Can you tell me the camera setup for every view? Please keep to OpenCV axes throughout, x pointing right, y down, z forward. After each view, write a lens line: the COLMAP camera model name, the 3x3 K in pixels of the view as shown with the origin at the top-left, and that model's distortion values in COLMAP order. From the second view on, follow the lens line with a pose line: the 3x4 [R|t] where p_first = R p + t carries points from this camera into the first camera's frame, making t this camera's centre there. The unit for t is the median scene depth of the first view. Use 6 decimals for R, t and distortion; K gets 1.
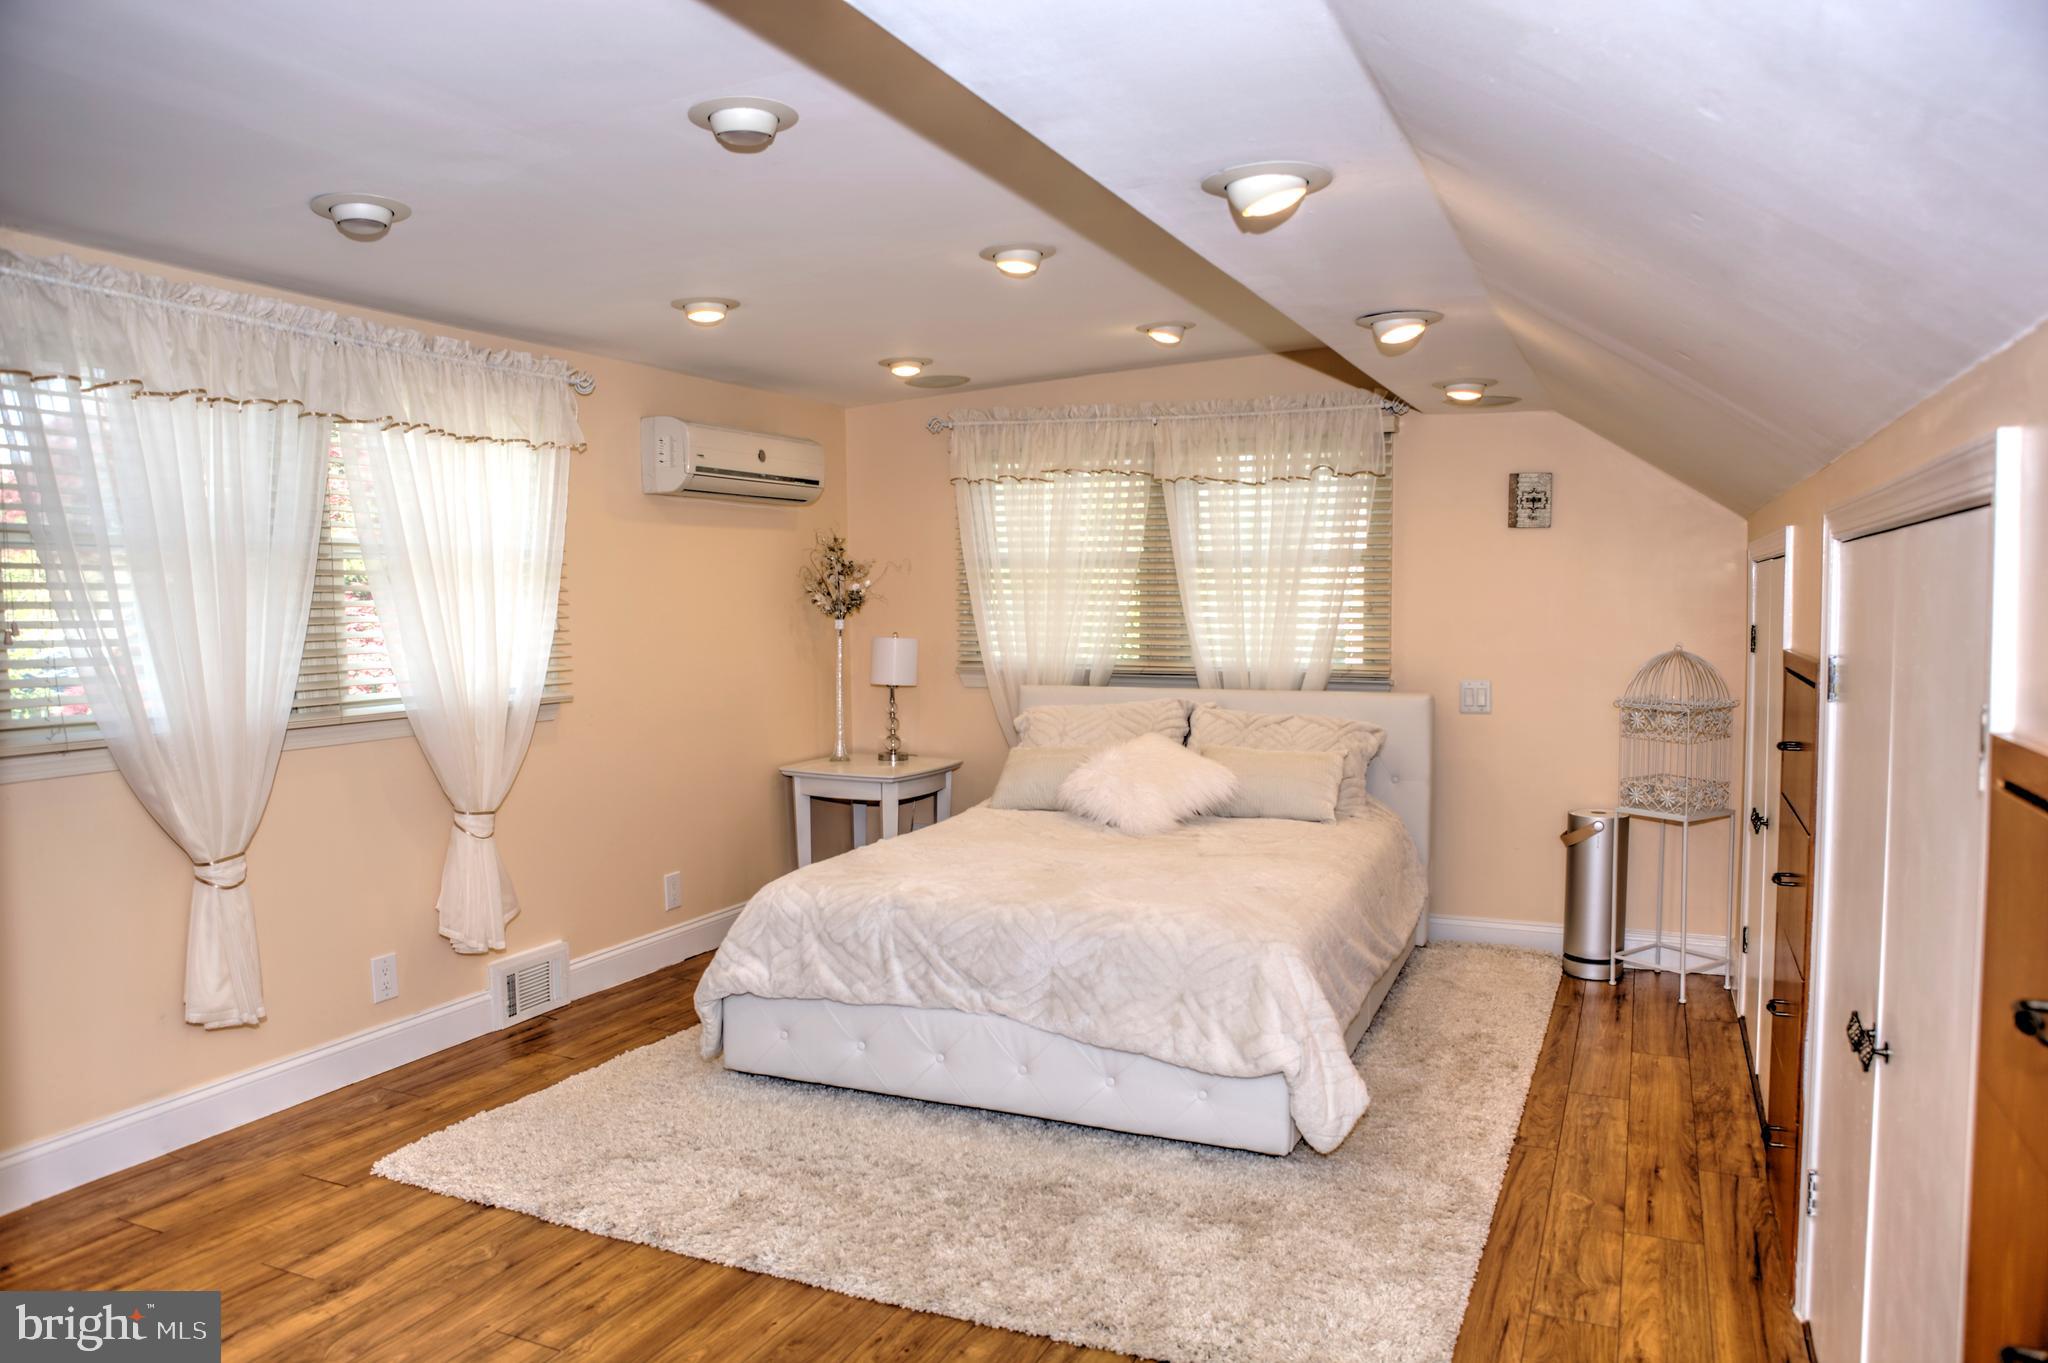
lens RADIAL K [[1414.3, 0, 1025.1], [0, 1414.3, 689.2], [0, 0, 1]] dist [-0.111787, 0.082032]
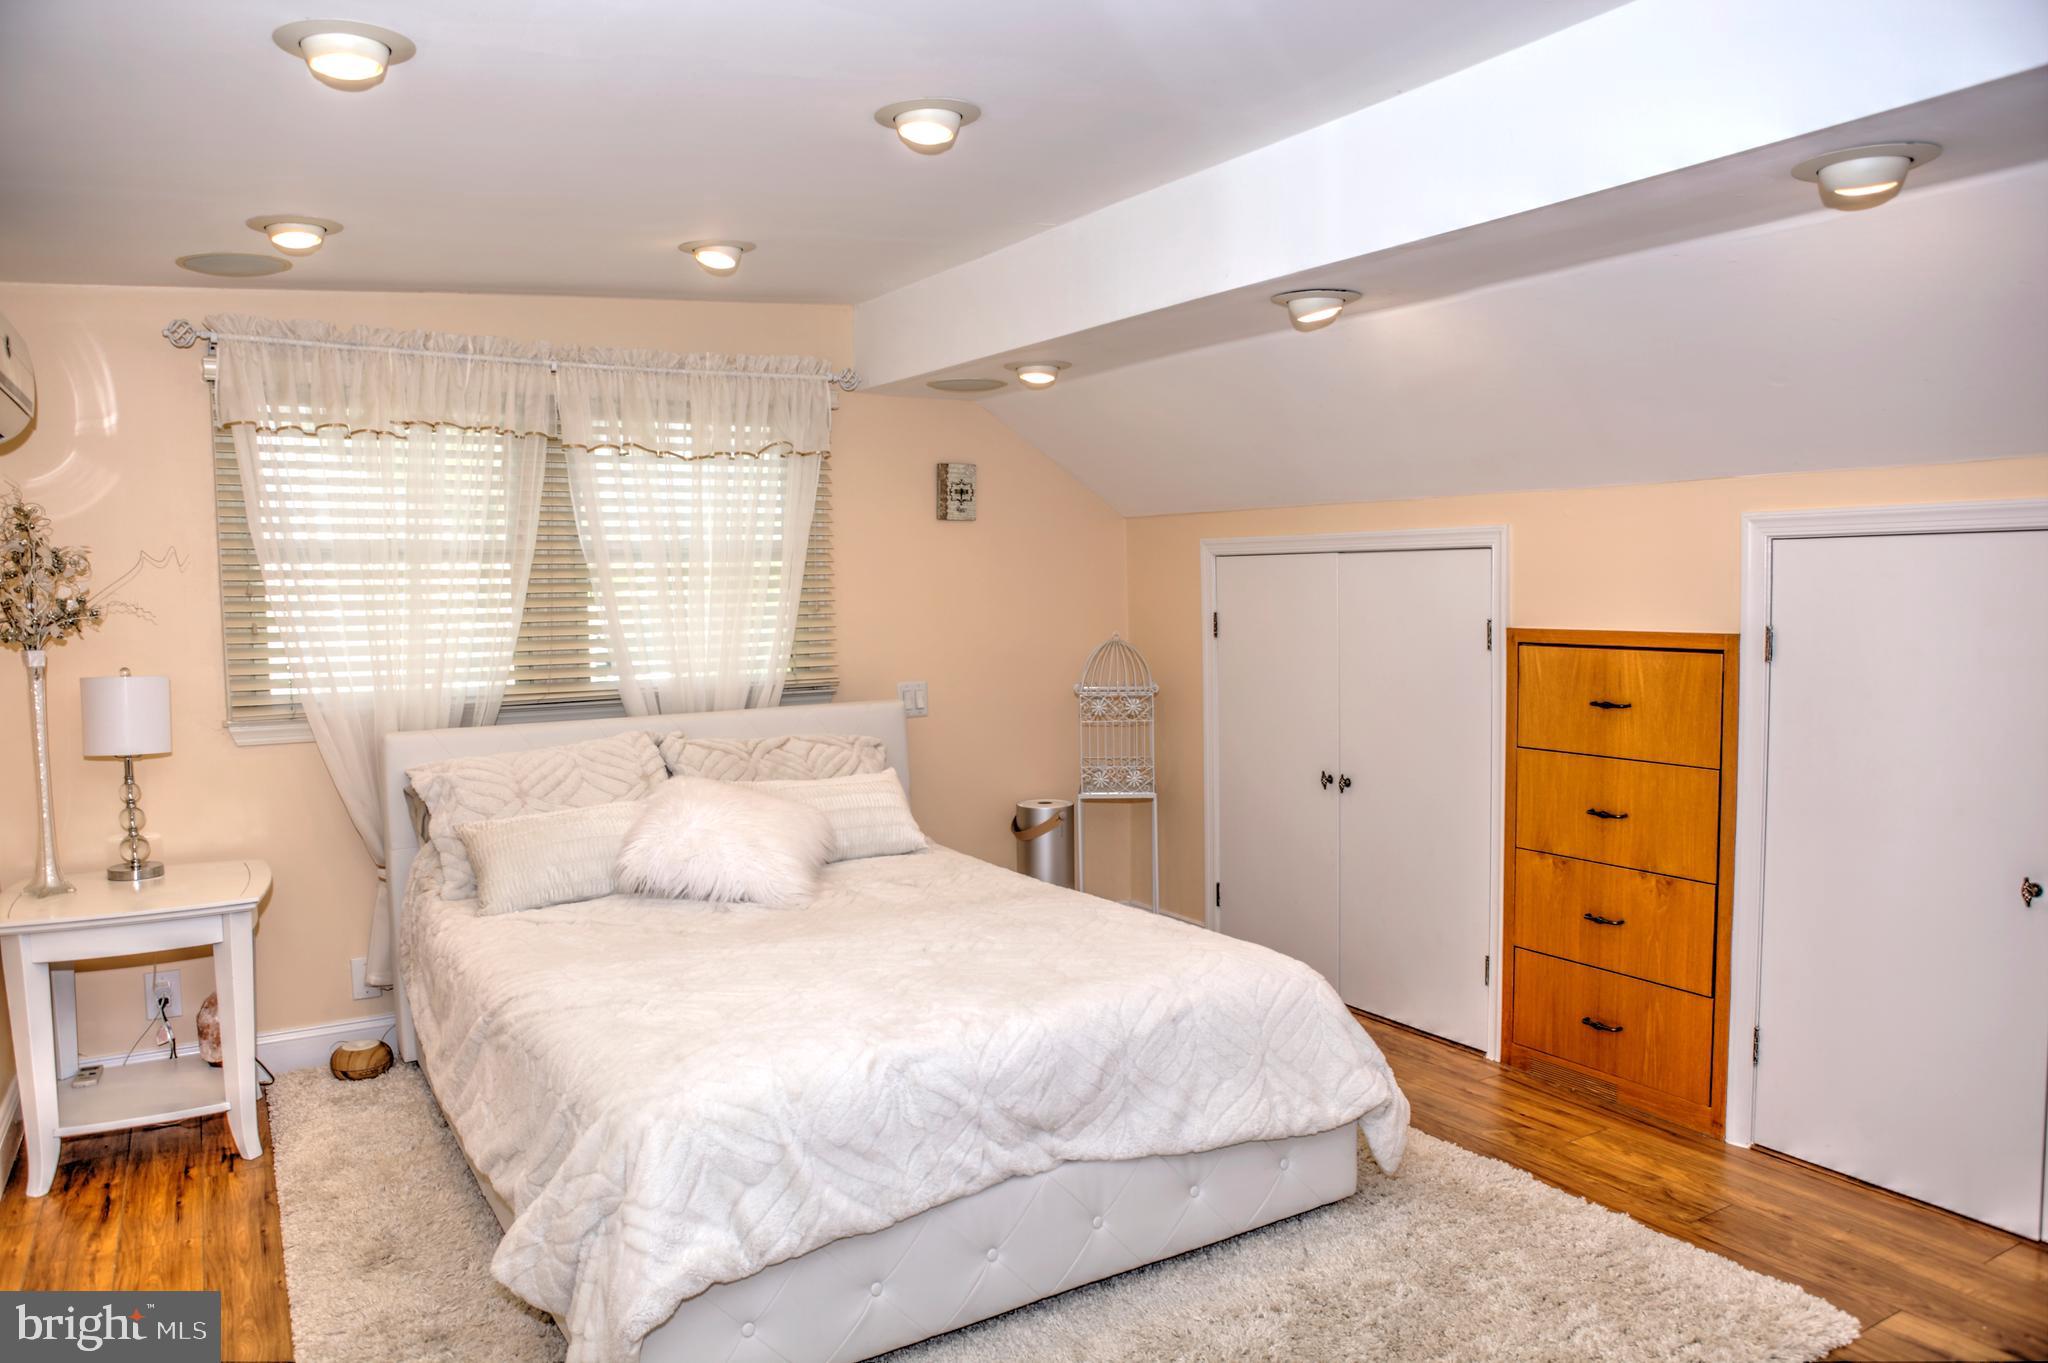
lens RADIAL K [[1414.3, 0, 1025.1], [0, 1414.3, 689.2], [0, 0, 1]] dist [-0.111787, 0.082032]
pose [[0.558916, -0.069985, 0.826265, -0.407465], [0.066469, 0.997007, 0.039485, -0.032230], [-0.826556, 0.032852, 0.561895, 0.387873]]
